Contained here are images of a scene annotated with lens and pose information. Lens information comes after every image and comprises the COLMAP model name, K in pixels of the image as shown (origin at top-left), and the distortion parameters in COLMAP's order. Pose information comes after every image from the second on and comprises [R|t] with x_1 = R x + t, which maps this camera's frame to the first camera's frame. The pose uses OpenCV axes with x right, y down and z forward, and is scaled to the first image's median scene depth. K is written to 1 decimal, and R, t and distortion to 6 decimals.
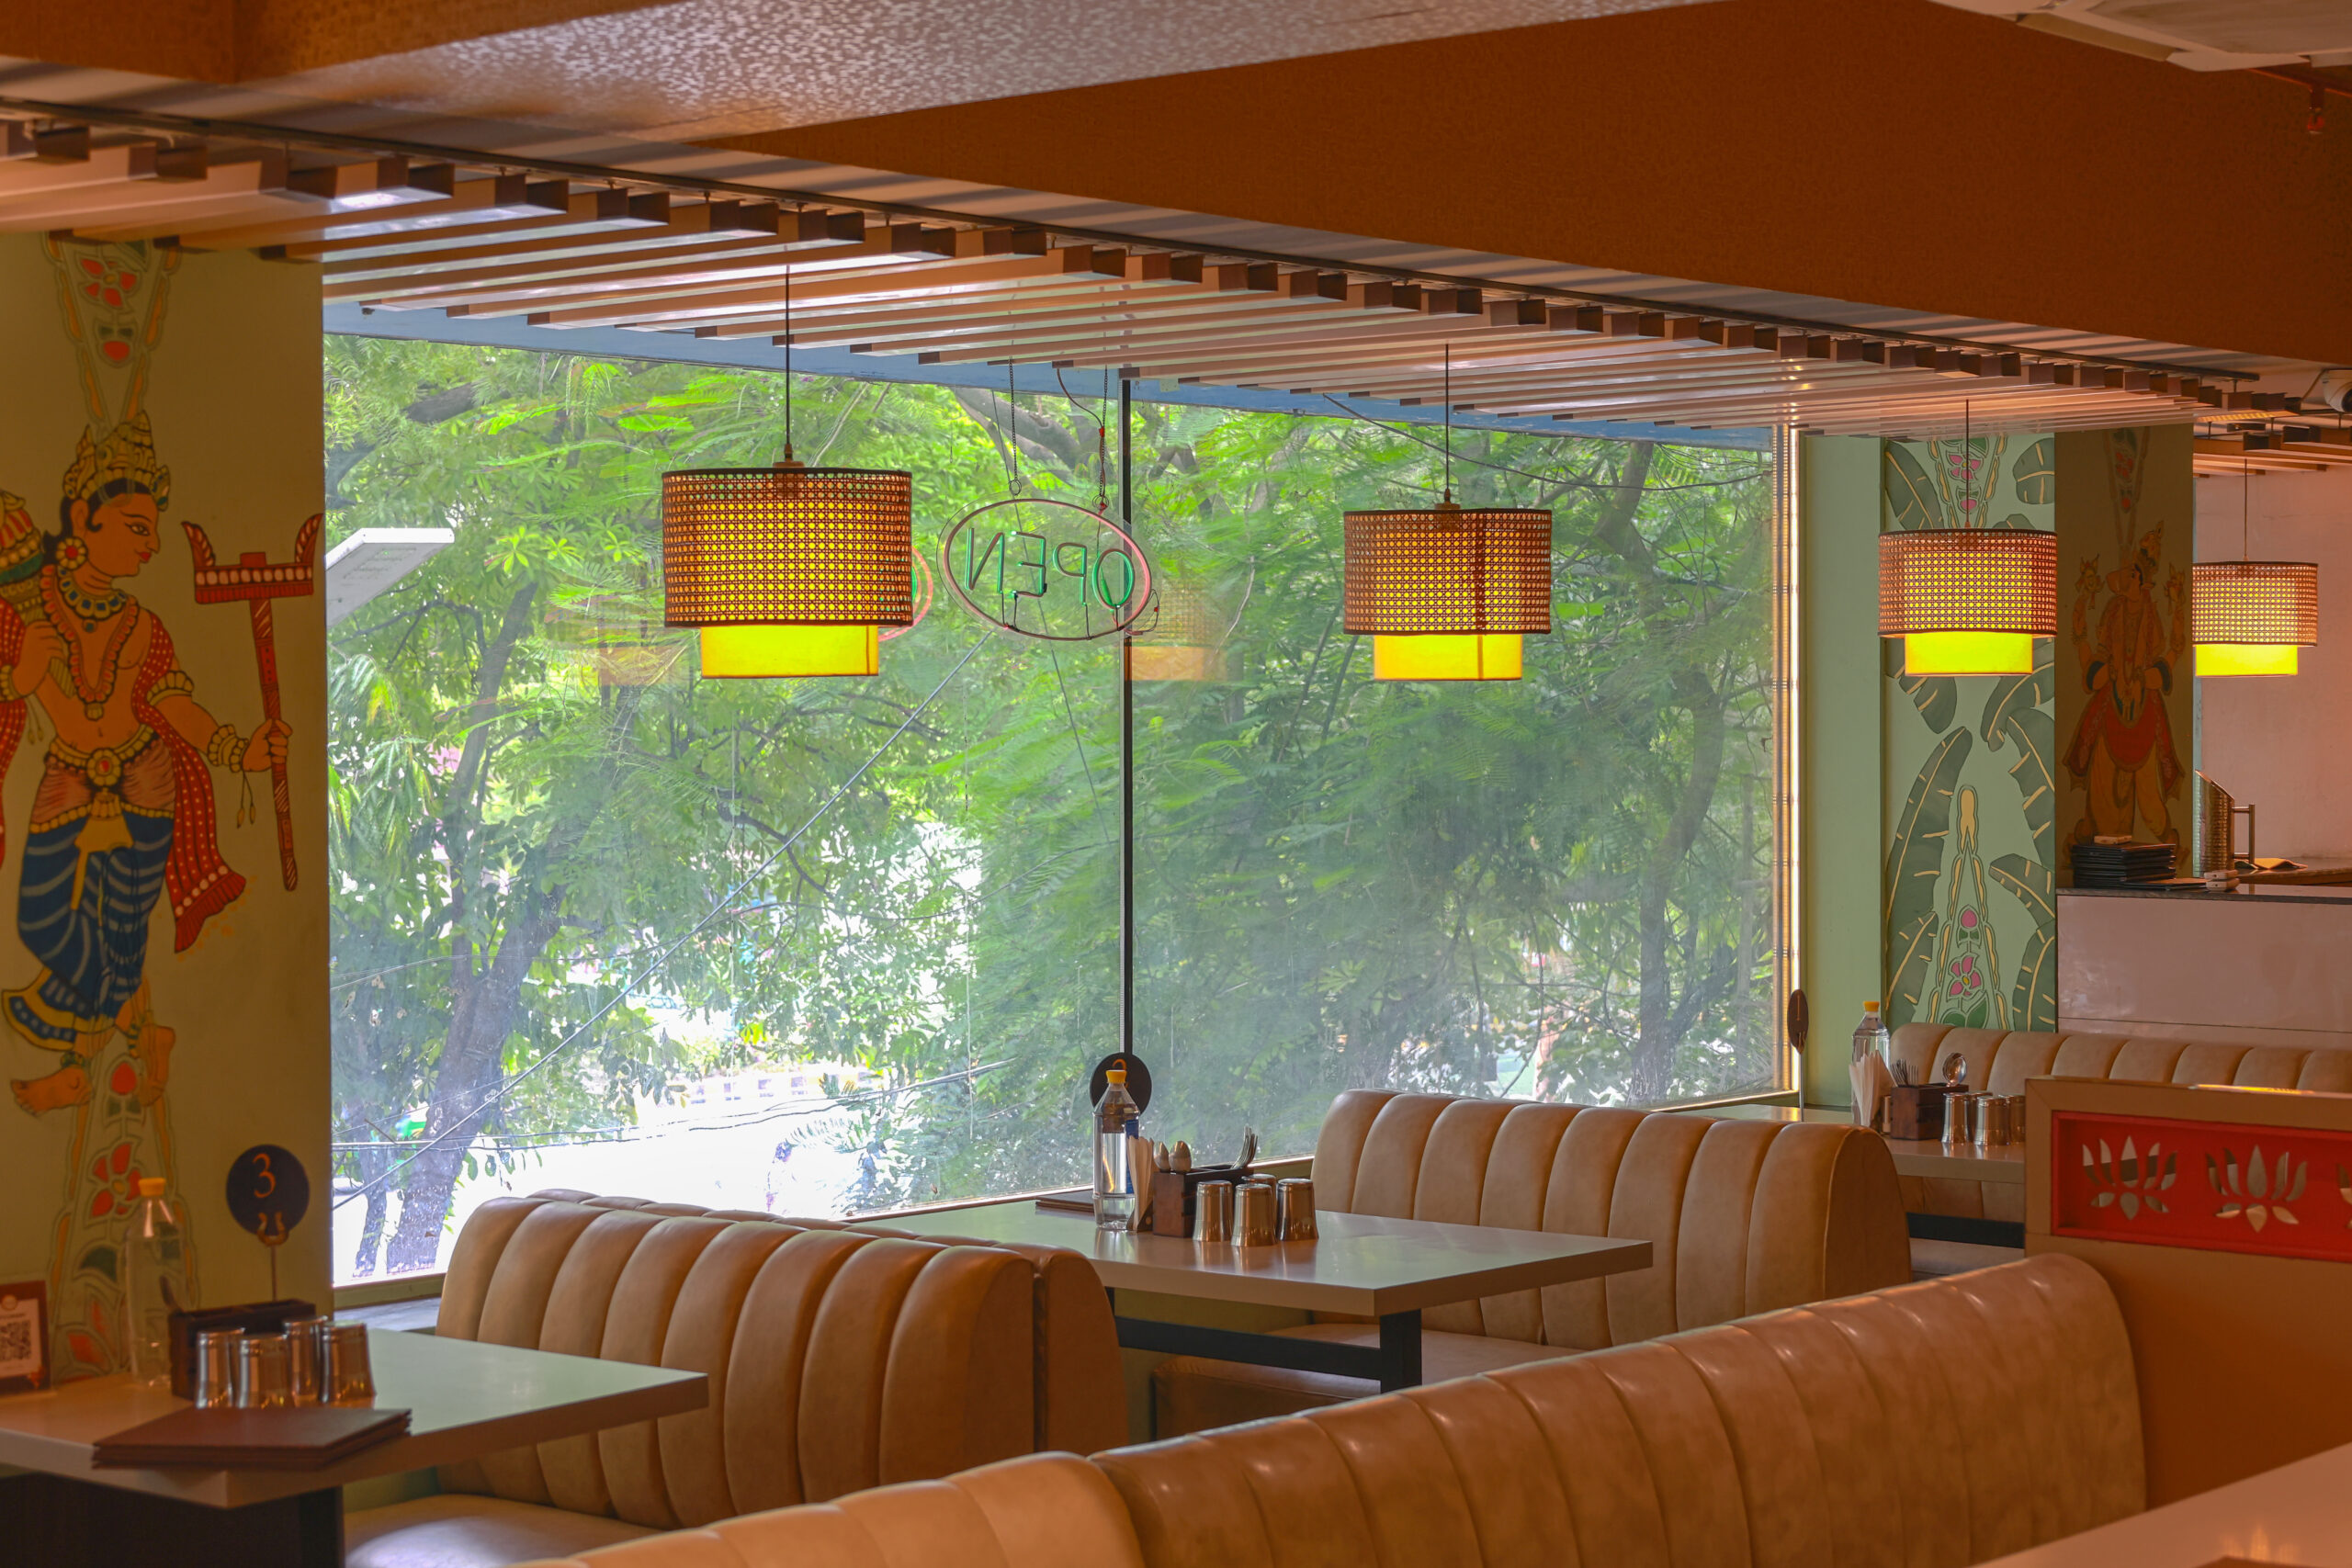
lens RADIAL K [[4191.9, 0, 1176.0], [0, 4191.9, 784.0], [0, 0, 1]] dist [-0.011264, -0.037821]
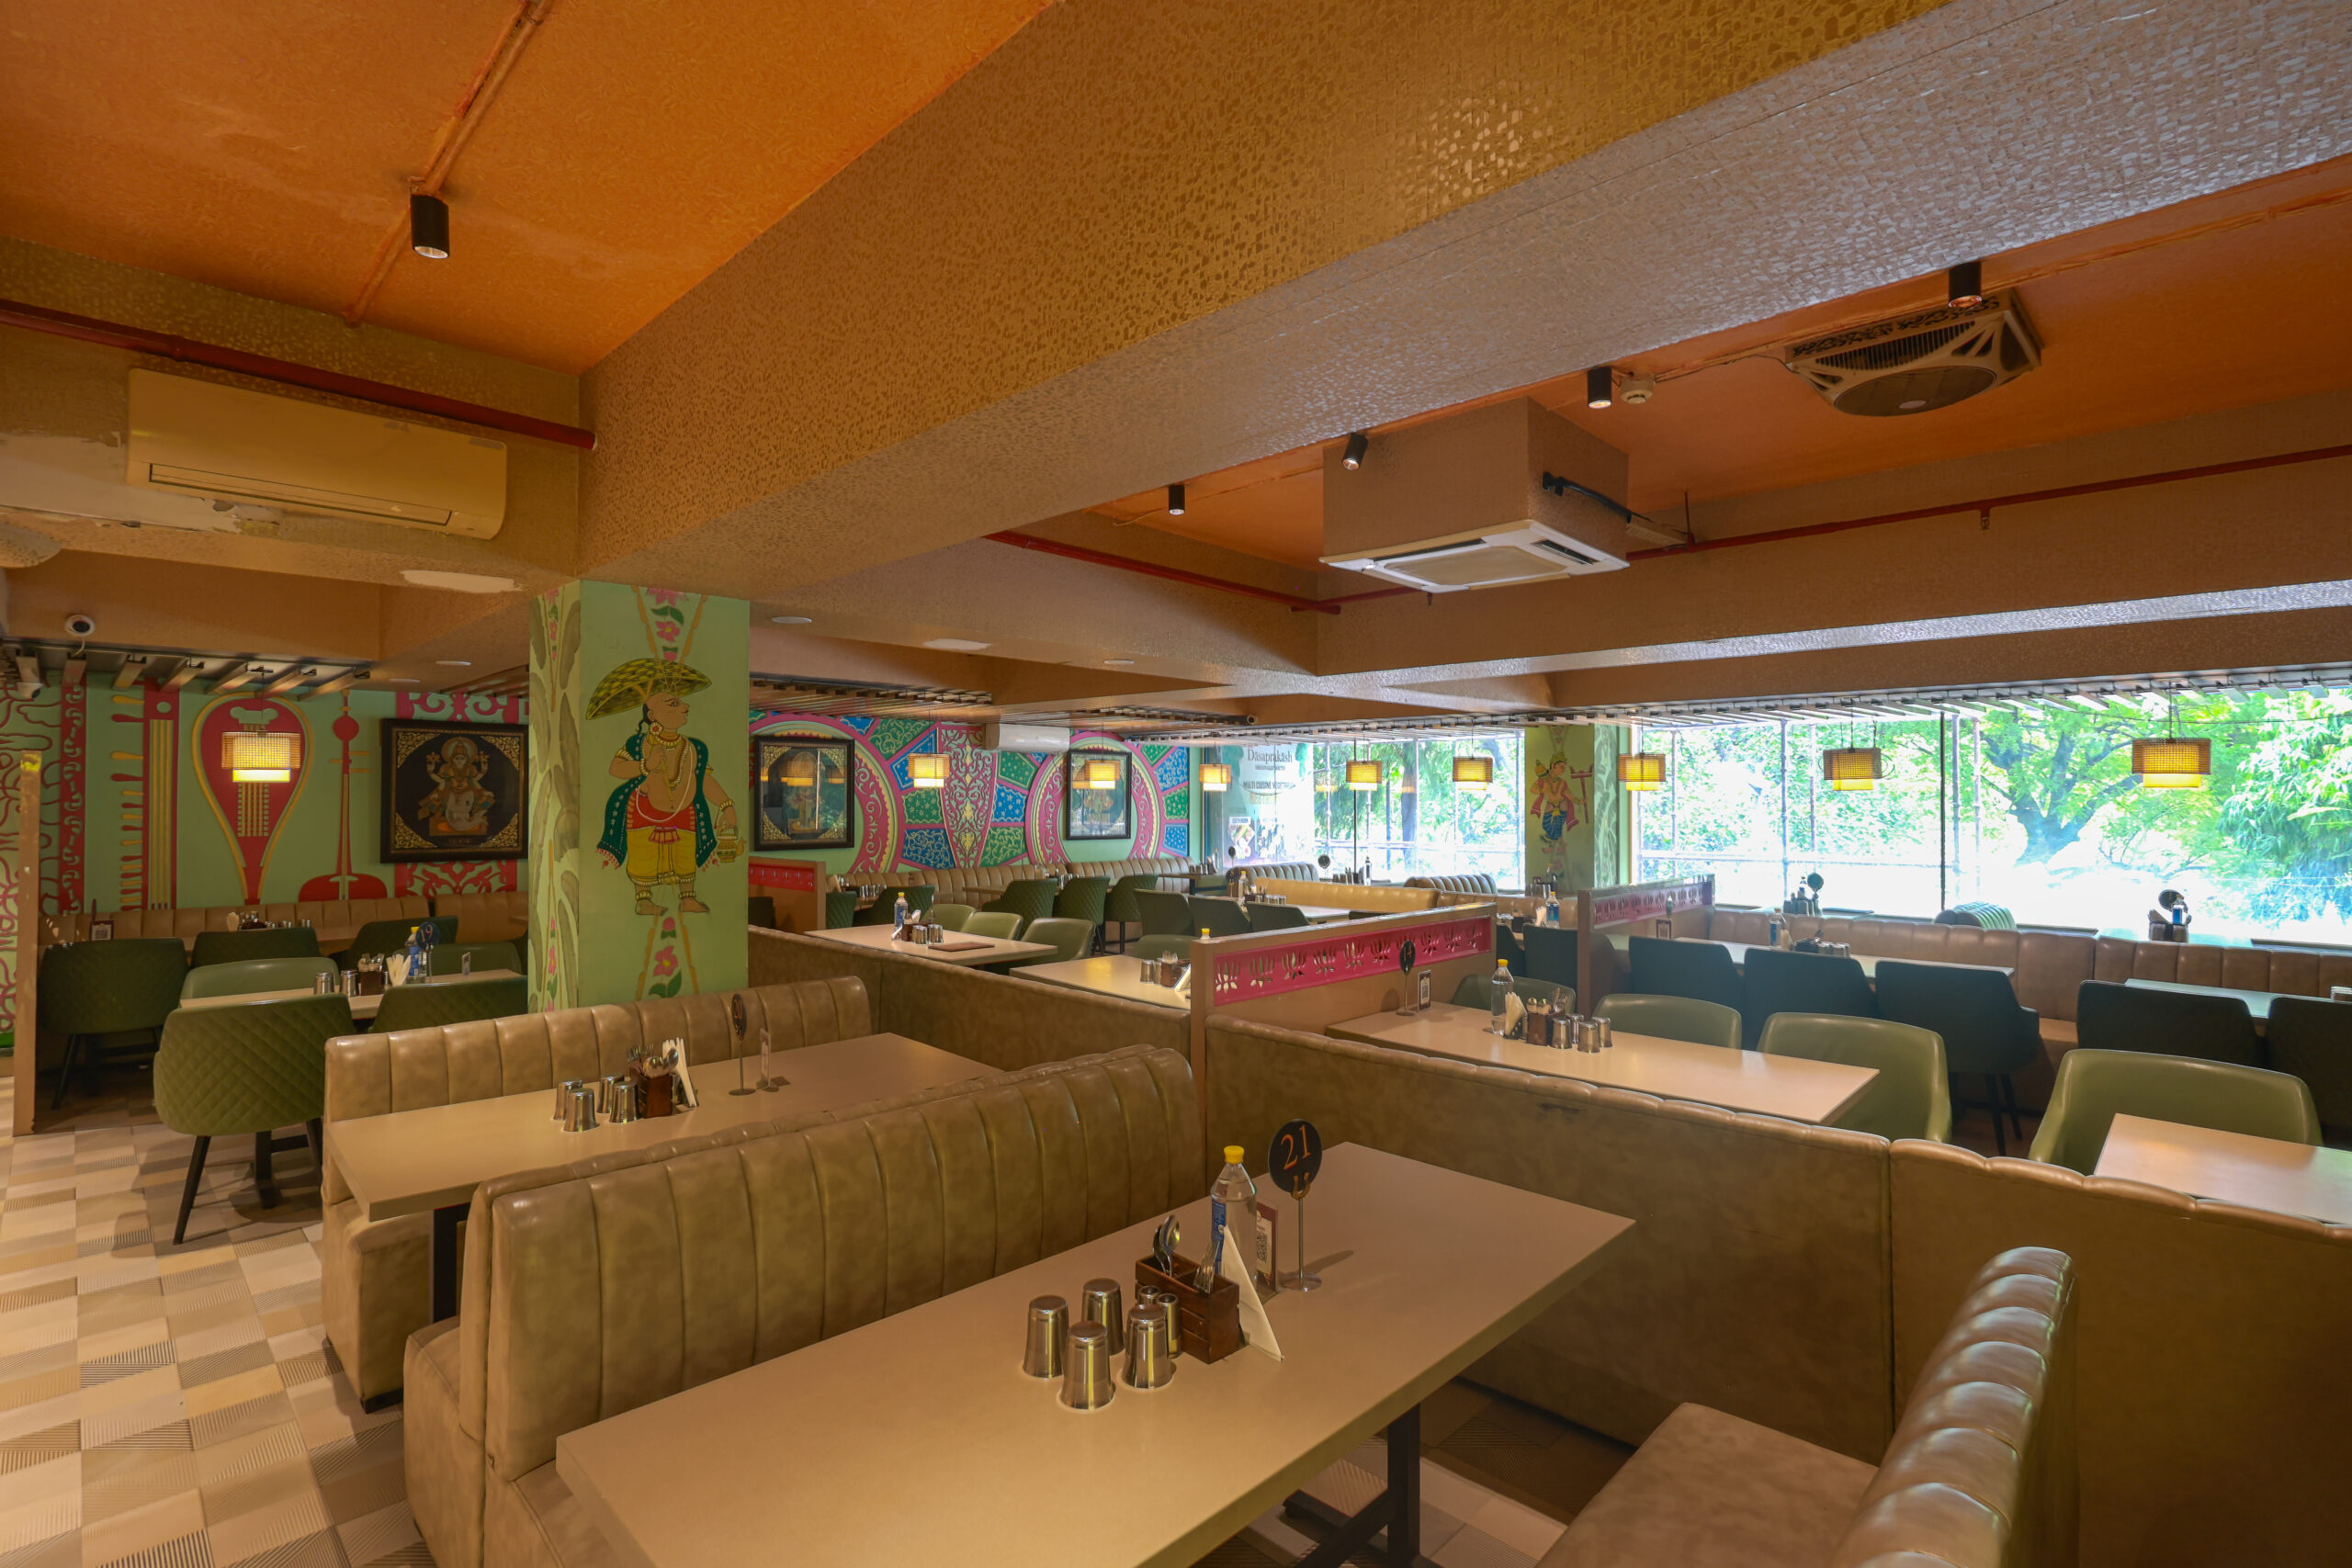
lens RADIAL K [[1082.5, 0, 1150.4], [0, 1082.5, 785.9], [0, 0, 1]] dist [-0.001053, 0.000473]
pose [[-0.086324, -0.006457, -0.996246, 1.528881], [-0.025931, 0.999655, -0.004232, -0.007888], [0.995930, 0.025468, -0.086461, 0.495830]]
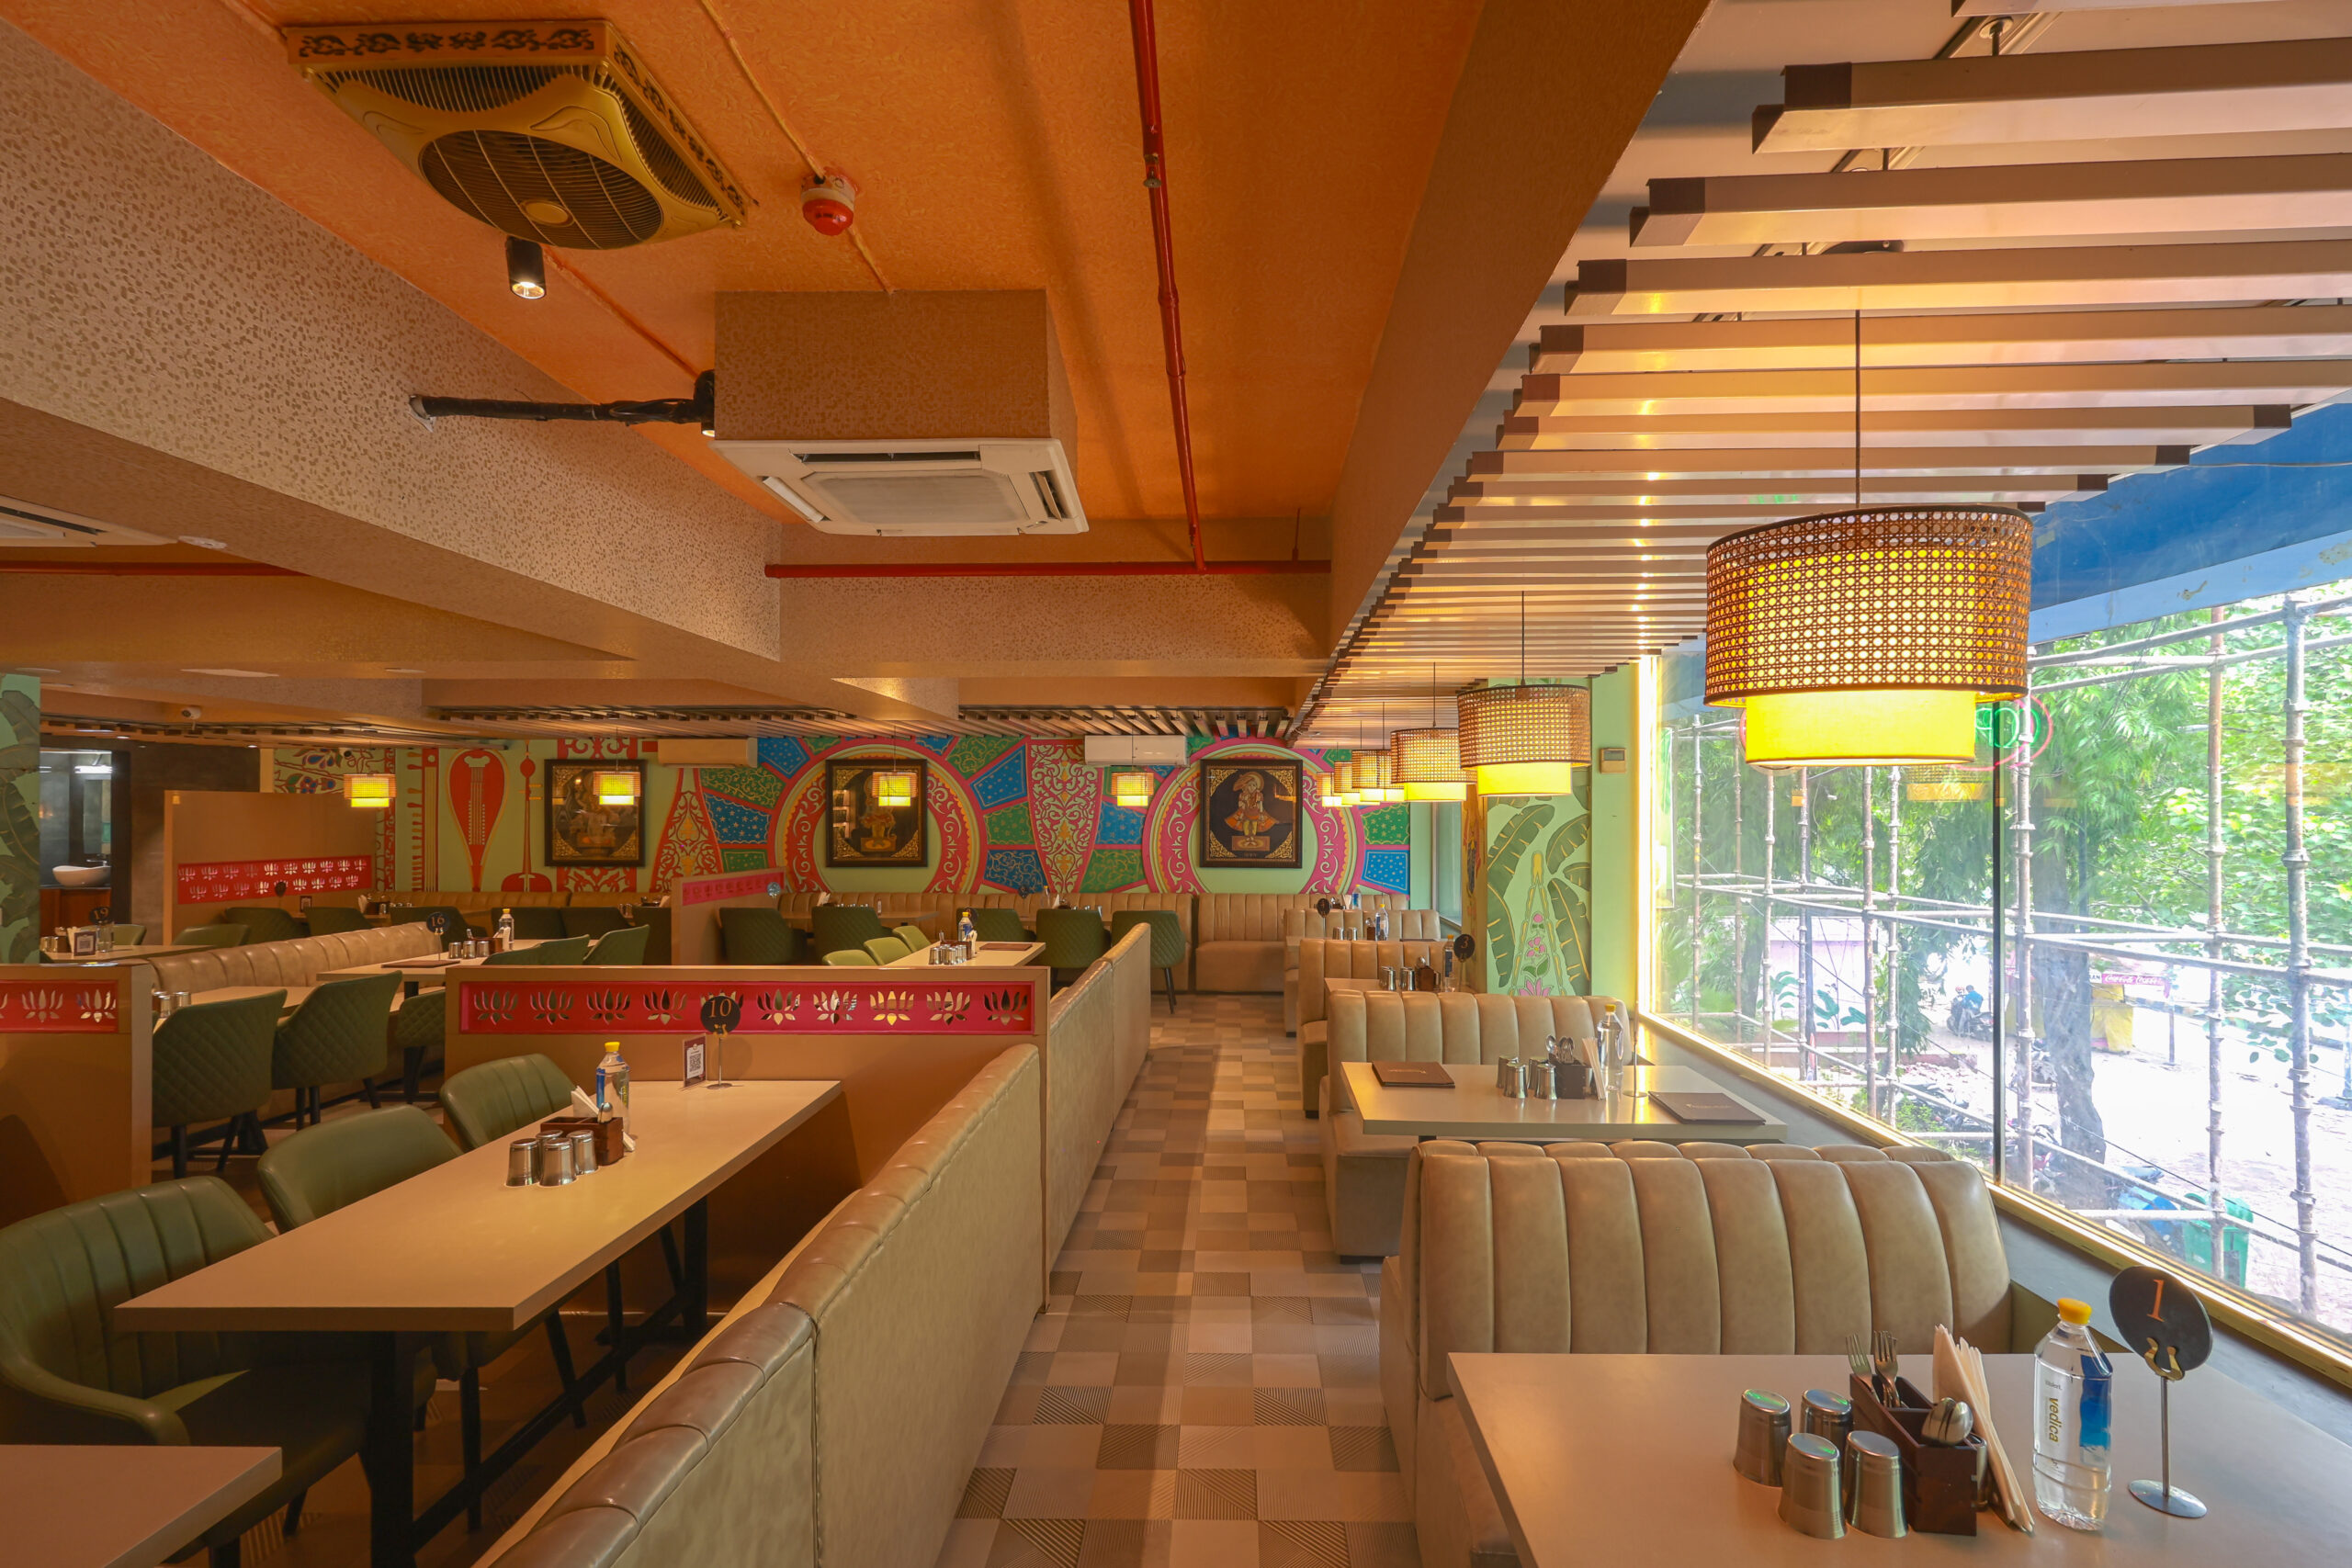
lens RADIAL K [[1077.8, 0, 1164.9], [0, 1077.8, 806.6], [0, 0, 1]] dist [-0.000674, 0.000241]
pose [[-0.769865, -0.000898, -0.638207, 0.571871], [-0.012100, 0.999840, 0.013188, -0.031396], [0.638092, 0.017875, -0.769752, 1.558290]]
